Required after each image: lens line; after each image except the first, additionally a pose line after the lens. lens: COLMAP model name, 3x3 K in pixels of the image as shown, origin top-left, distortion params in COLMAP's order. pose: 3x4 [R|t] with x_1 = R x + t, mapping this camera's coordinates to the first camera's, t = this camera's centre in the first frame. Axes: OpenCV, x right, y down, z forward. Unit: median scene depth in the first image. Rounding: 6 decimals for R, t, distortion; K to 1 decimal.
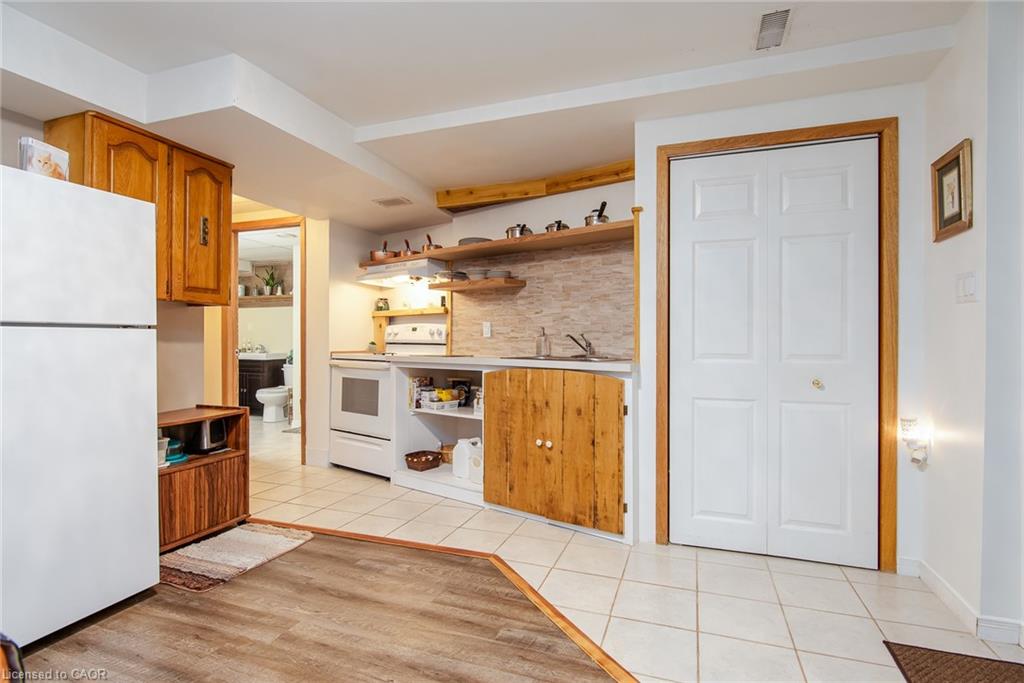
lens RADIAL K [[501.3, 0, 516.0], [0, 501.3, 337.5], [0, 0, 1]] dist [-0.001852, -0.000512]
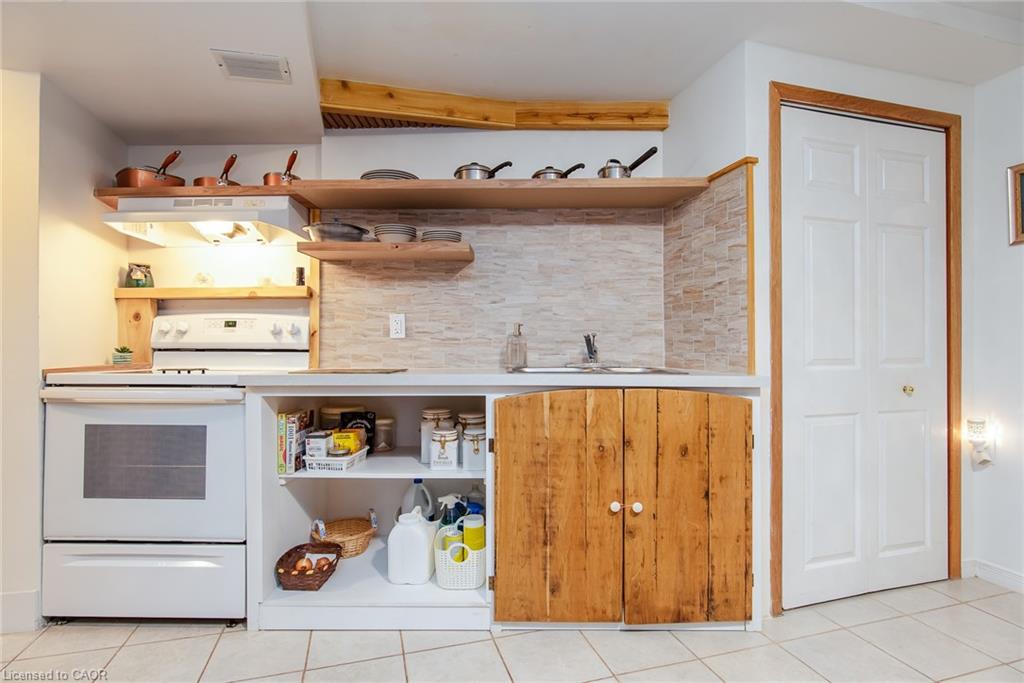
lens RADIAL K [[502.3, 0, 512.0], [0, 502.3, 341.5], [0, 0, 1]] dist [-0.001764, -0.001129]
pose [[0.810497, -0.000698, 0.585742, -0.336317], [-0.000708, 0.999997, 0.002172, 0.002066], [-0.585742, -0.002175, 0.810494, 0.450360]]
